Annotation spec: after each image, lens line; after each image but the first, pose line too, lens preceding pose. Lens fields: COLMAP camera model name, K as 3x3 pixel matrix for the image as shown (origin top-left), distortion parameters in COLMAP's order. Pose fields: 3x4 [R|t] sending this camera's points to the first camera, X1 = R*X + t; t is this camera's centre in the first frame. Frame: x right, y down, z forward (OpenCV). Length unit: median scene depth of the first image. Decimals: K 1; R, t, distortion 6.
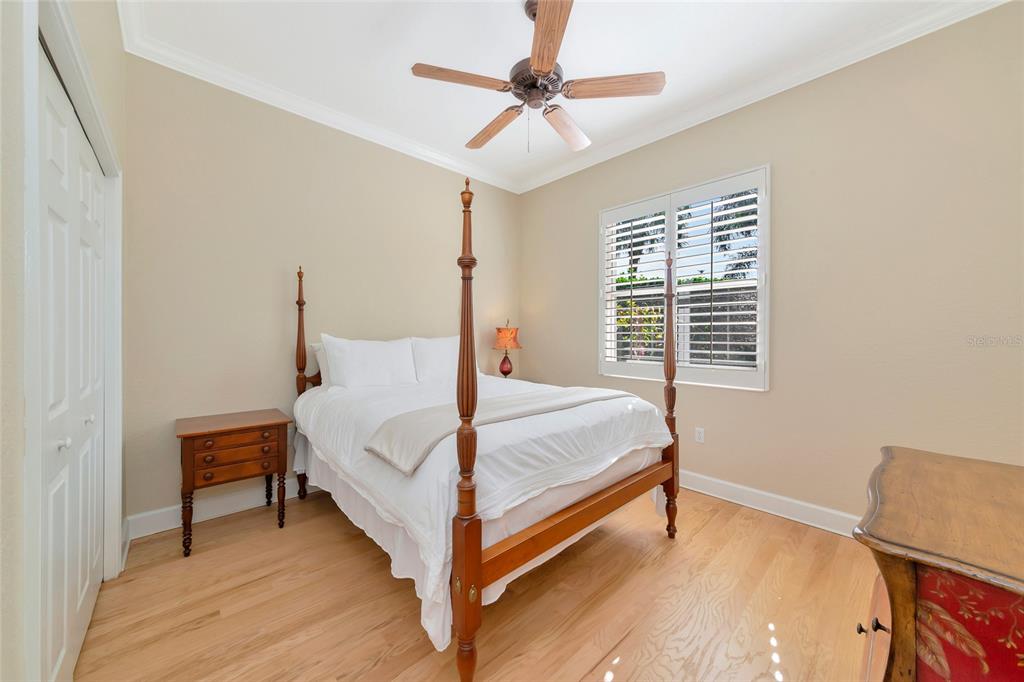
lens RADIAL K [[364.4, 0, 514.1], [0, 364.4, 333.8], [0, 0, 1]] dist [-0.000216, -0.000078]
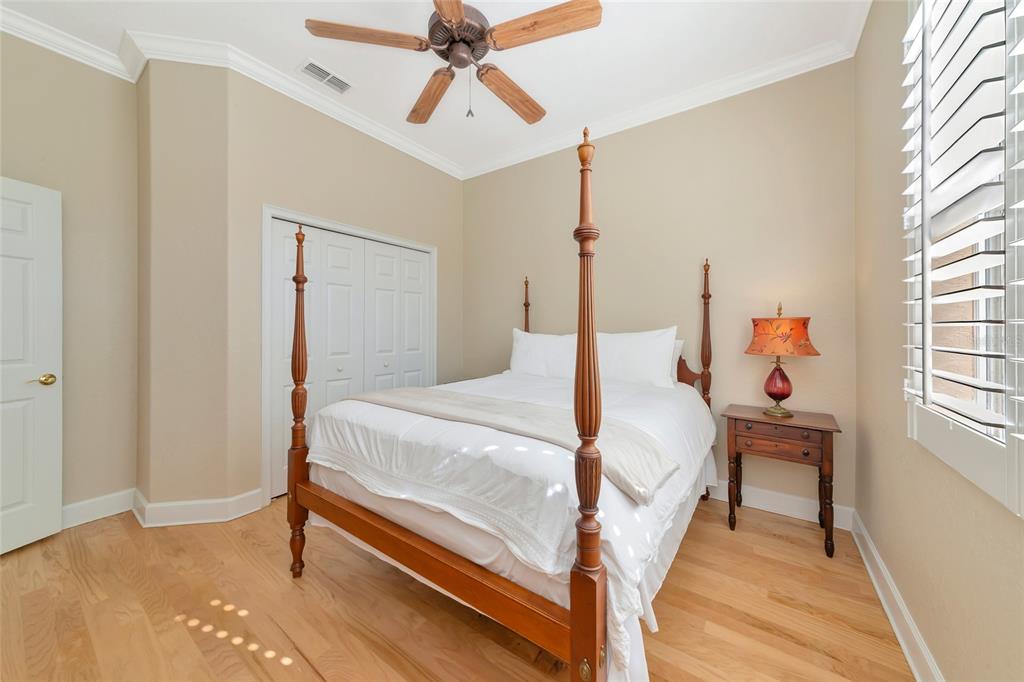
lens RADIAL K [[361.9, 0, 491.9], [0, 361.9, 329.7], [0, 0, 1]] dist [0.019404, 0.000003]
pose [[0.184121, 0.000451, -0.982904, 0.984304], [0.001819, 0.999998, 0.000799, 0.003481], [0.982902, -0.001935, 0.184119, 0.980246]]
